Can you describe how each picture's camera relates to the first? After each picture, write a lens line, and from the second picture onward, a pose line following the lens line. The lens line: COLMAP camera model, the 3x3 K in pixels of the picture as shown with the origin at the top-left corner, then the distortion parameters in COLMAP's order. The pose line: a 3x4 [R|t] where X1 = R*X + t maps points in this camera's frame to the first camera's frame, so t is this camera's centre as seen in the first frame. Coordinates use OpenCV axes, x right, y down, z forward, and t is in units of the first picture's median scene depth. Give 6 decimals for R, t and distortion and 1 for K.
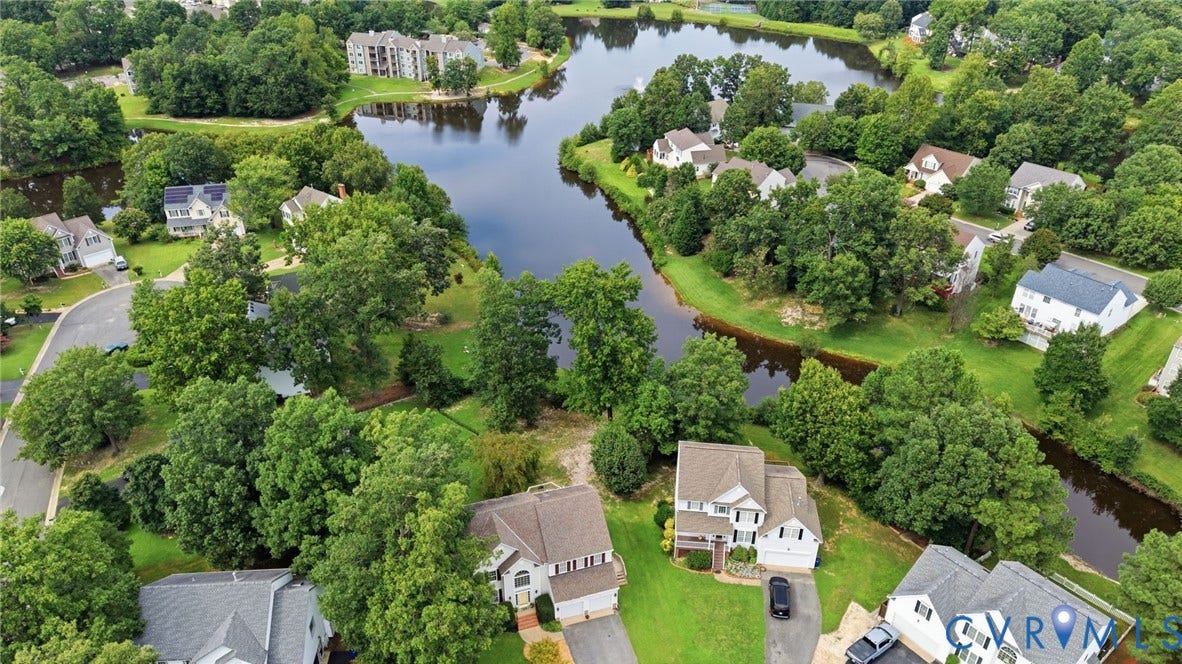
lens RADIAL K [[791.0, 0, 591.0], [0, 791.0, 332.0], [0, 0, 1]] dist [-0.001252, -0.006023]
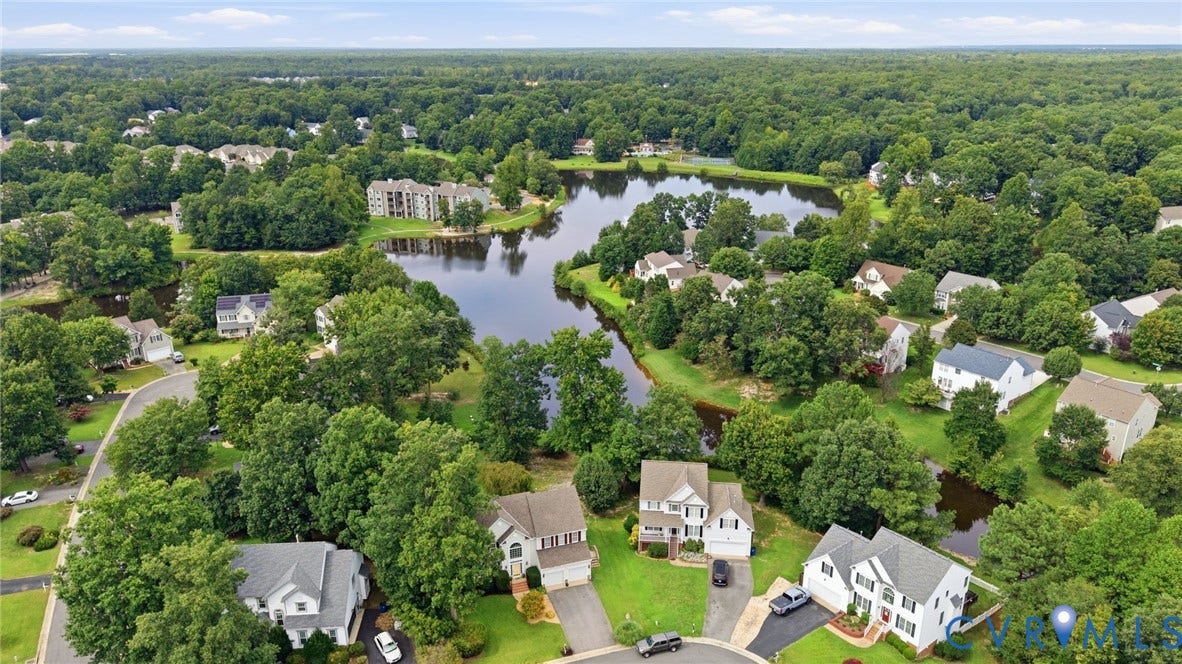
lens RADIAL K [[791.0, 0, 591.0], [0, 791.0, 332.0], [0, 0, 1]] dist [-0.001252, -0.006023]
pose [[0.999951, -0.009914, -0.000333, 0.018899], [0.009685, 0.982984, -0.183437, 0.096788], [0.002146, 0.183425, 0.983031, -0.159203]]
